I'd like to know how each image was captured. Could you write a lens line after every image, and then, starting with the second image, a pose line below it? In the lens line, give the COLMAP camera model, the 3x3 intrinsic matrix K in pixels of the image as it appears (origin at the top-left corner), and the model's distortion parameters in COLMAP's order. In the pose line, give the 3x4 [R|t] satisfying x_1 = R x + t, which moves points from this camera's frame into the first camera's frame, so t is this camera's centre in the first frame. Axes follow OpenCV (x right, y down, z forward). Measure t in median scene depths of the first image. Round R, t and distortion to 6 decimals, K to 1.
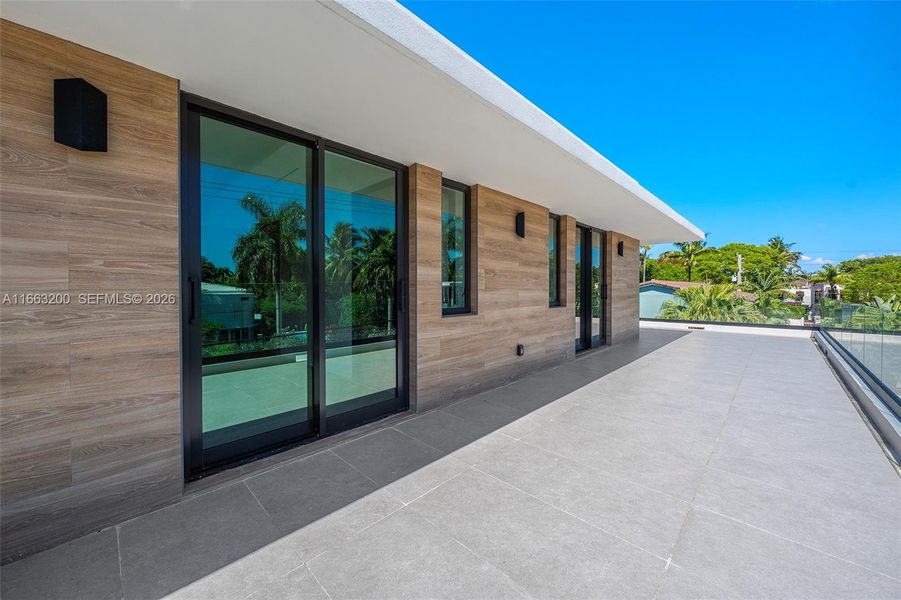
lens RADIAL K [[346.9, 0, 447.1], [0, 346.9, 289.8], [0, 0, 1]] dist [0.000419, 0.000022]
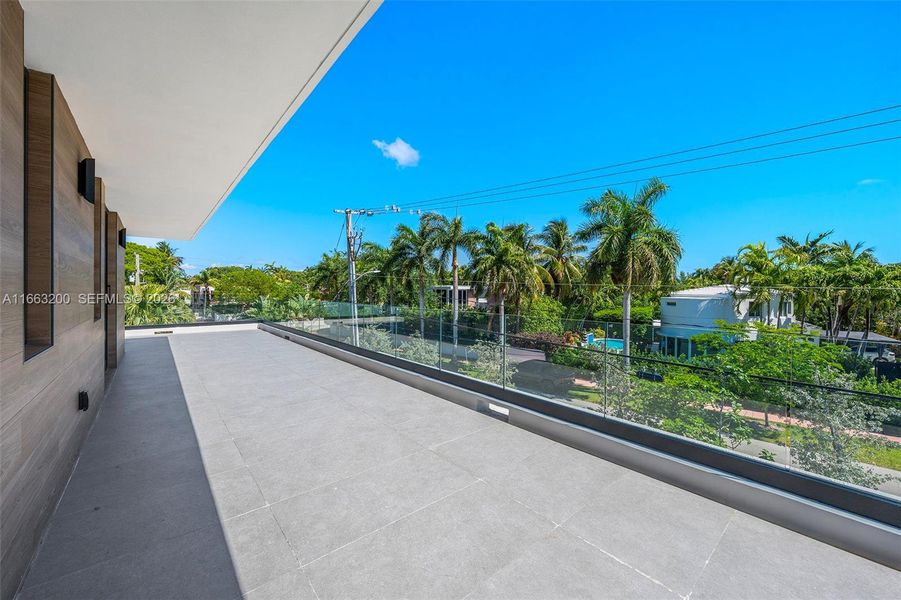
lens RADIAL K [[346.9, 0, 447.1], [0, 346.9, 289.8], [0, 0, 1]] dist [0.000419, 0.000022]
pose [[0.095876, 0.002080, 0.995391, -0.383516], [-0.000390, 0.999998, -0.002052, -0.006855], [-0.995393, -0.000192, 0.095877, 0.460431]]
